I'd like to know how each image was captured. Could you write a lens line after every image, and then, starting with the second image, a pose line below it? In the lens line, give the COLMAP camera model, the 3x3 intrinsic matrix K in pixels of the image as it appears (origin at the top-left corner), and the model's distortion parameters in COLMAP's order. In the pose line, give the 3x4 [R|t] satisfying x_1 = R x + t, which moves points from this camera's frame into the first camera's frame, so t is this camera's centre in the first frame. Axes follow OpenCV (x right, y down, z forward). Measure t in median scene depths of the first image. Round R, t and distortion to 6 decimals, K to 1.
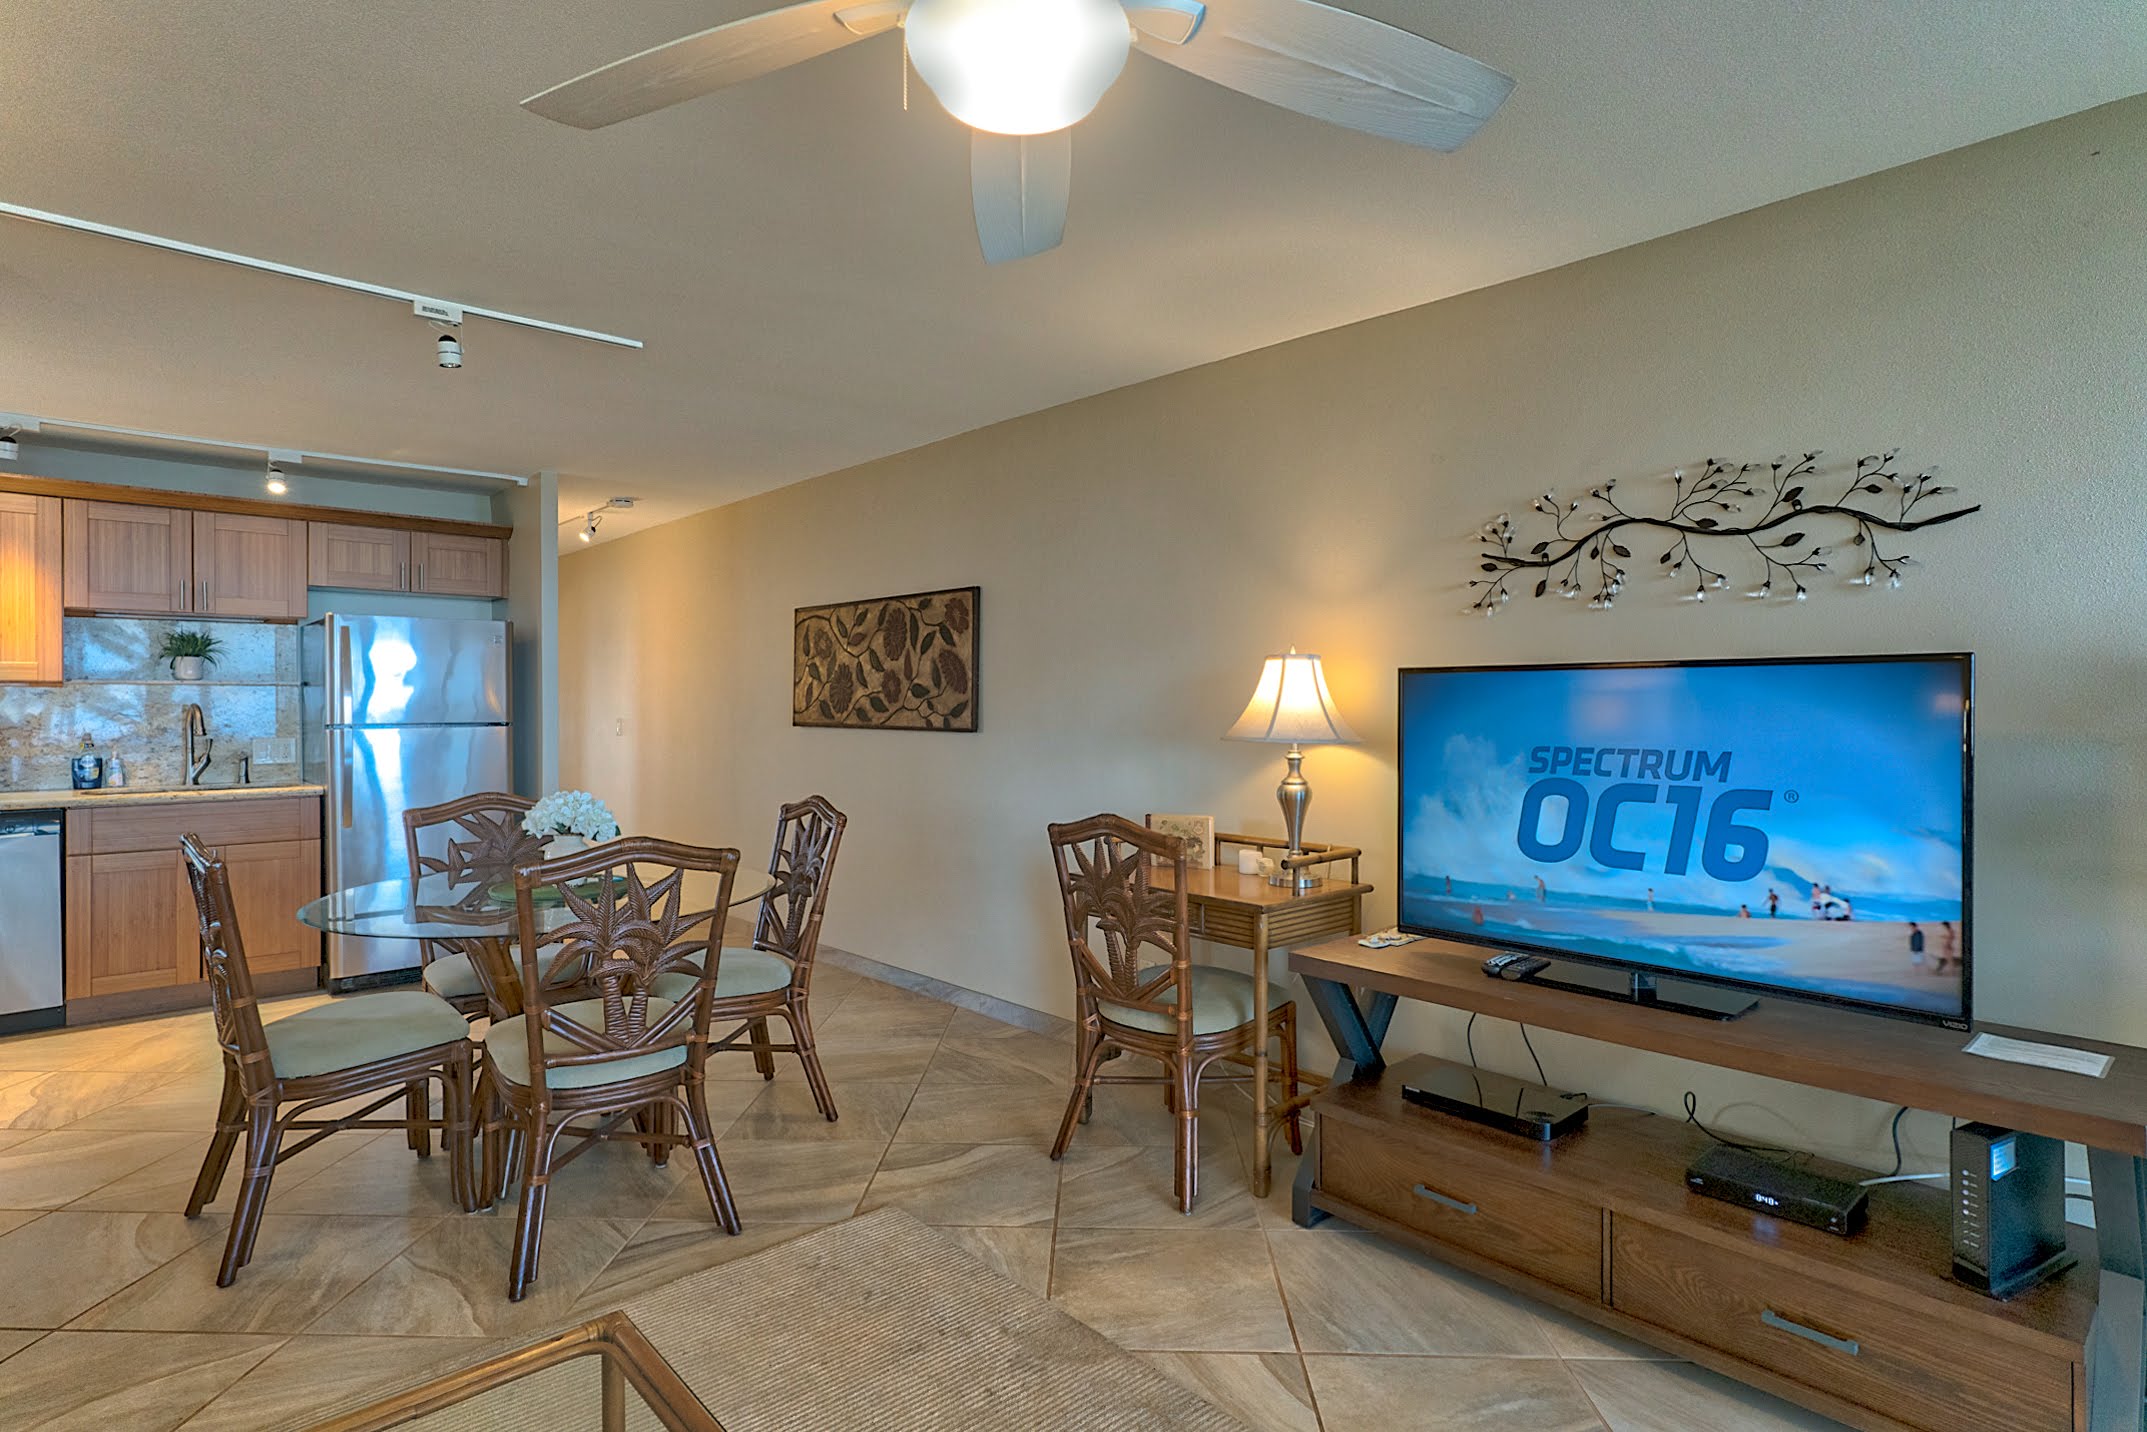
lens RADIAL K [[1088.5, 0, 1026.4], [0, 1088.5, 709.3], [0, 0, 1]] dist [-0.001036, -0.000240]
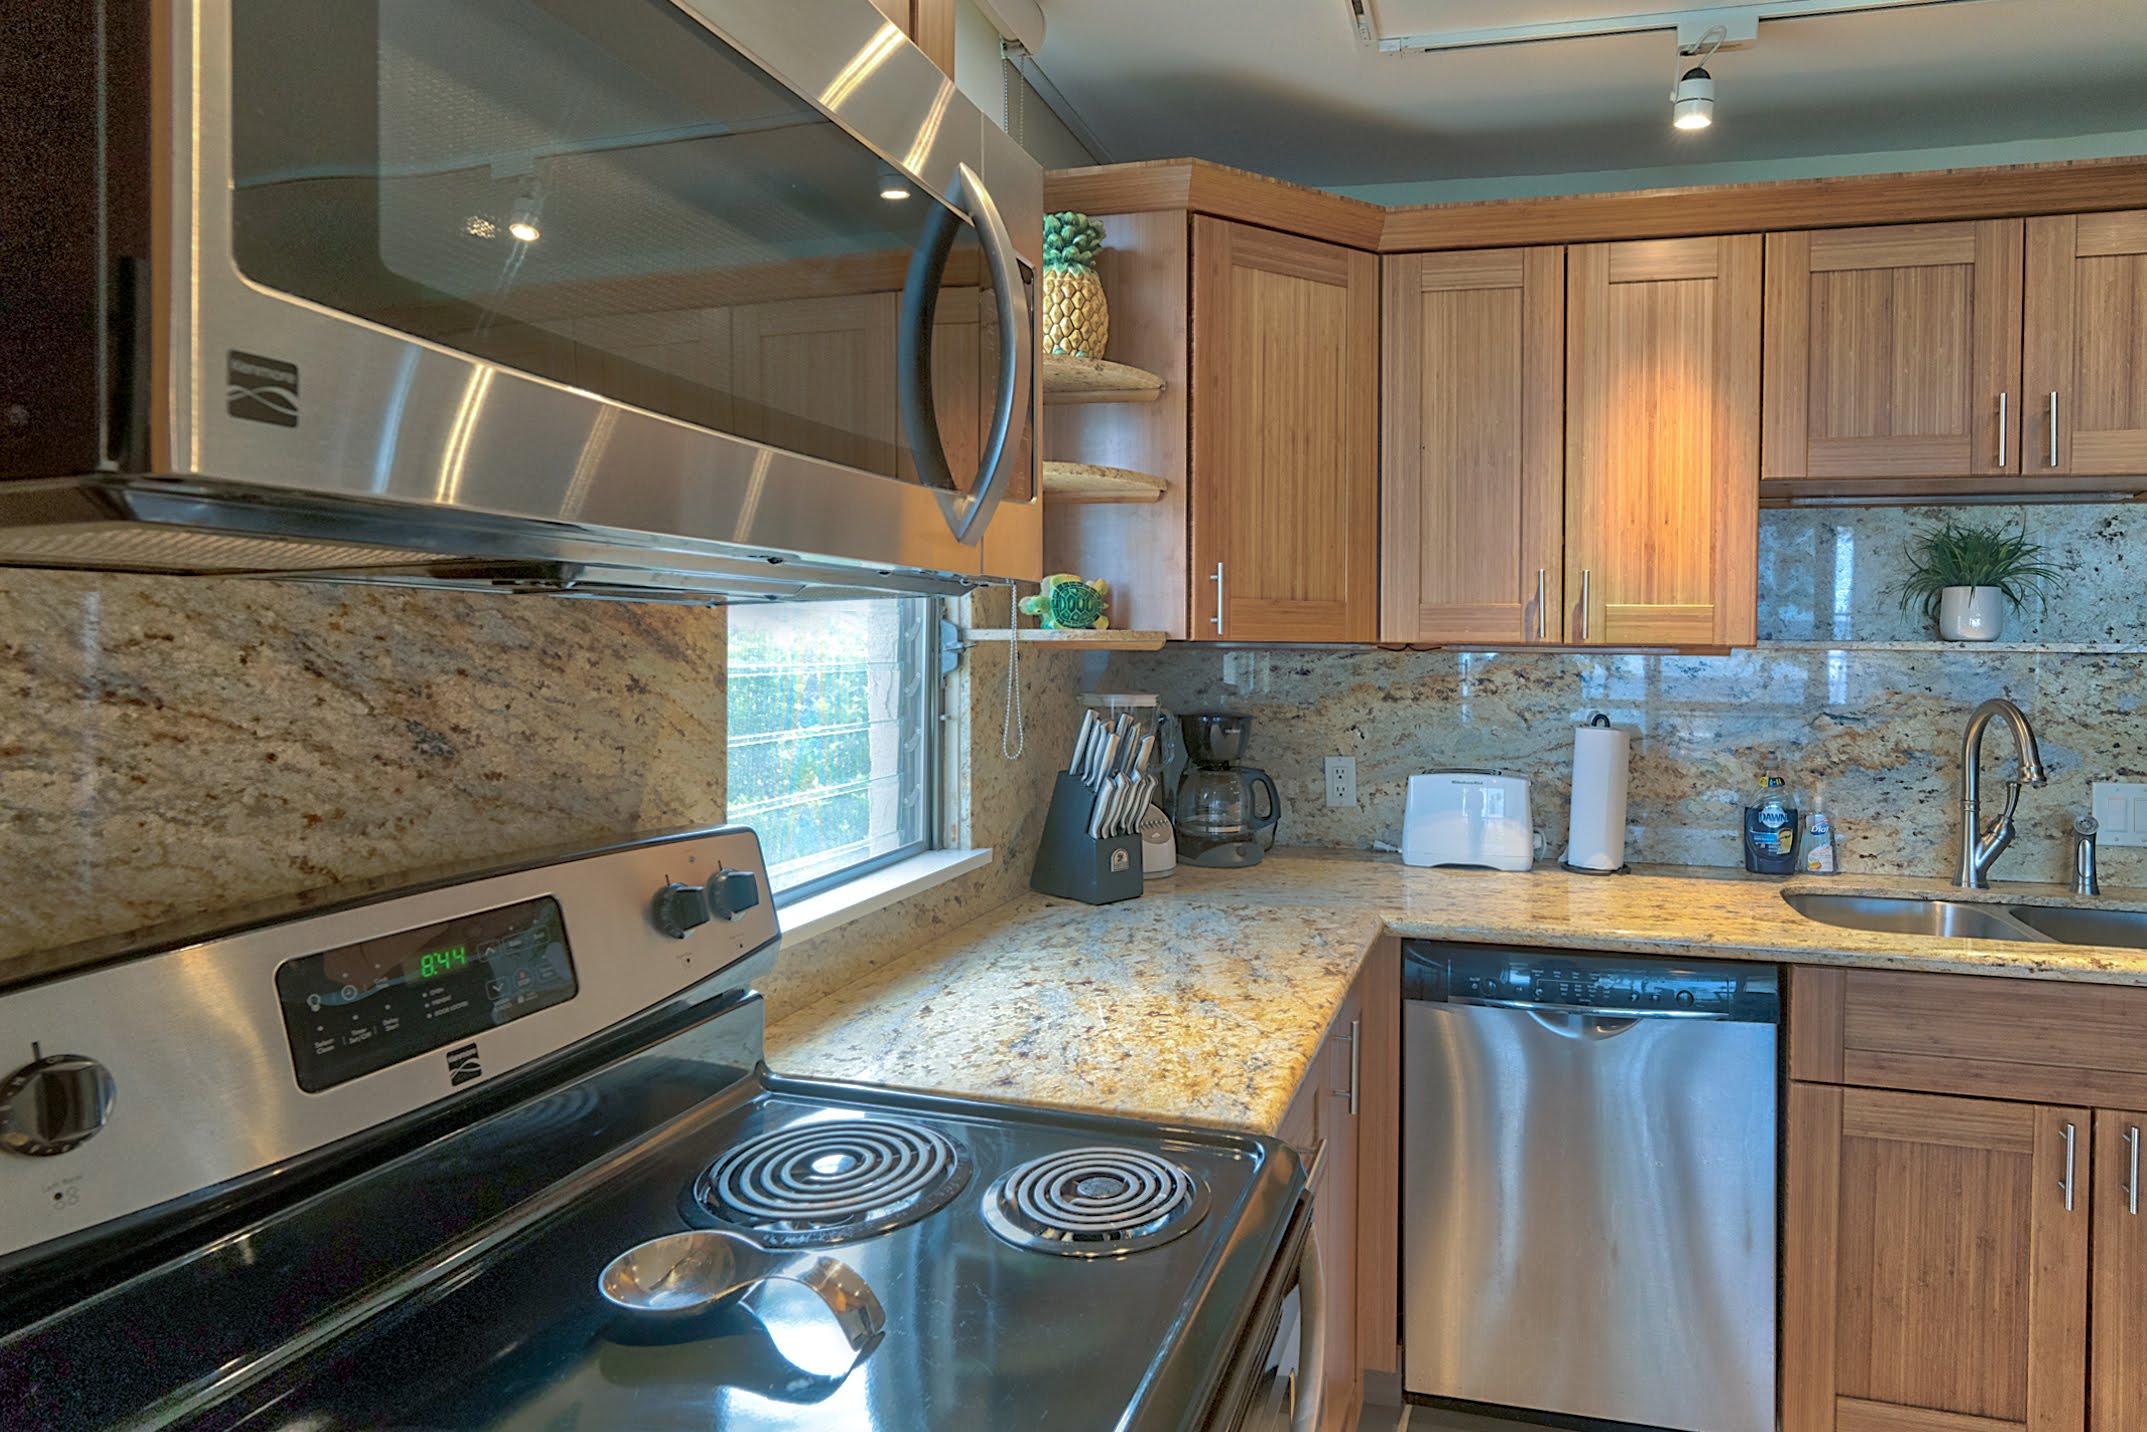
lens RADIAL K [[1199.6, 0, 1308.6], [0, 1199.6, 655.5], [0, 0, 1]] dist [-0.005572, -0.001142]
pose [[0.614840, 0.014561, -0.788518, -0.572009], [-0.013954, 0.999874, 0.007583, -0.021828], [0.788528, 0.006341, 0.614966, 0.517399]]
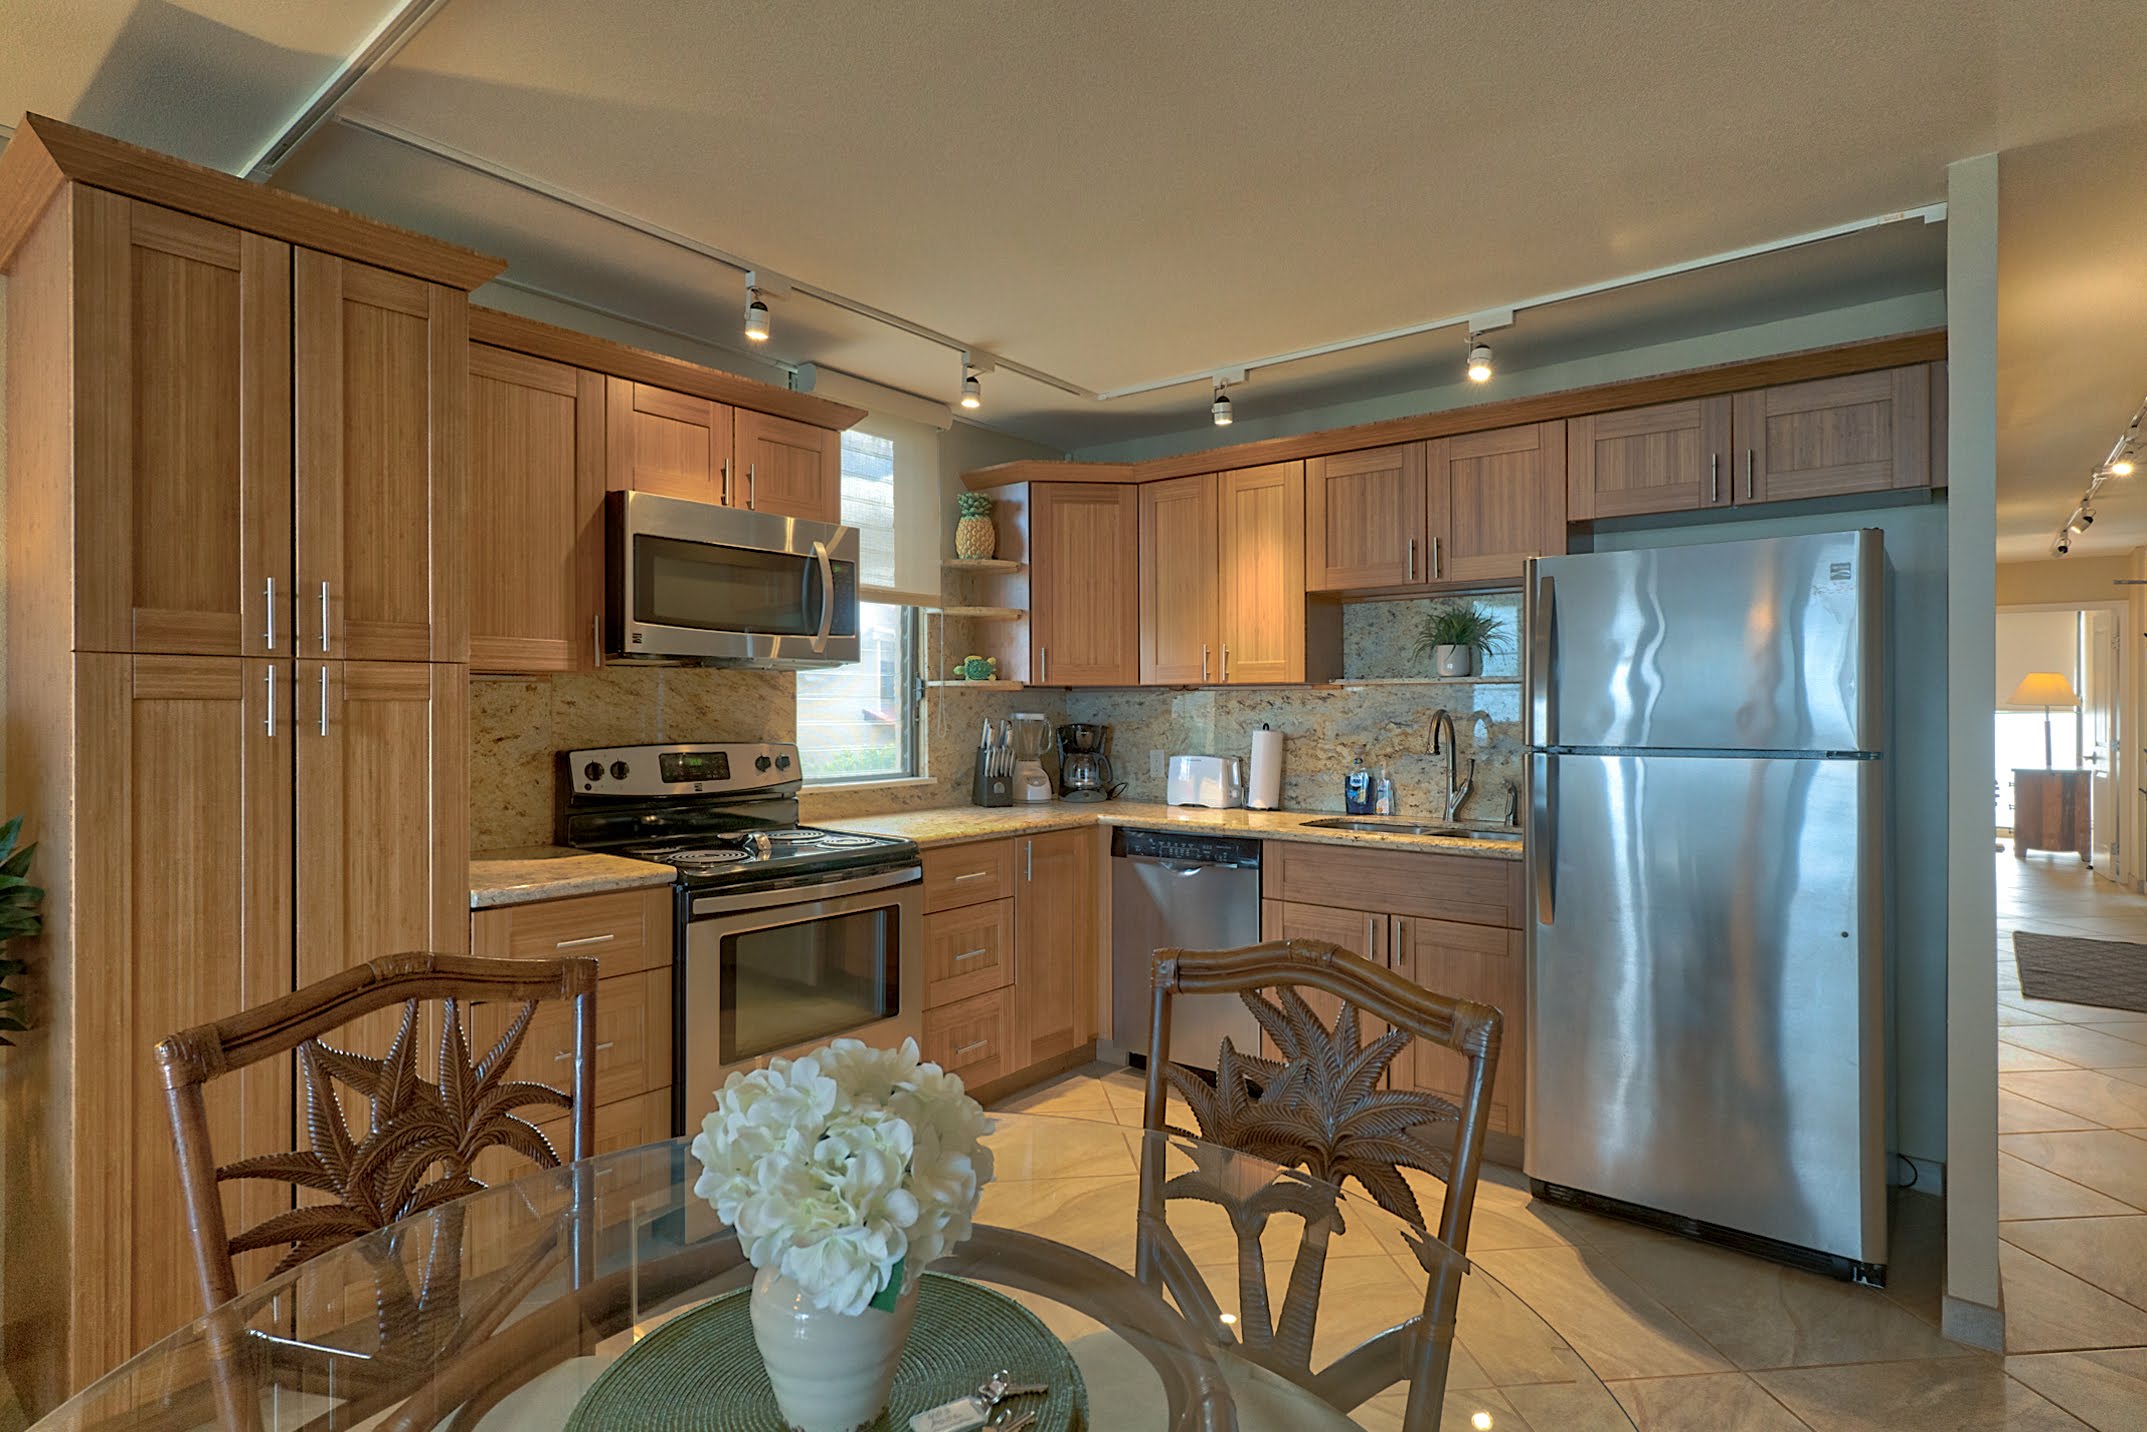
lens RADIAL K [[1110.0, 0, 1060.0], [0, 1110.0, 706.8], [0, 0, 1]] dist [-0.003576, 0.002367]
pose [[0.181116, -0.000733, -0.983462, -0.088237], [-0.003941, 0.999991, -0.001471, -0.005164], [0.983454, 0.004142, 0.181111, 0.622217]]
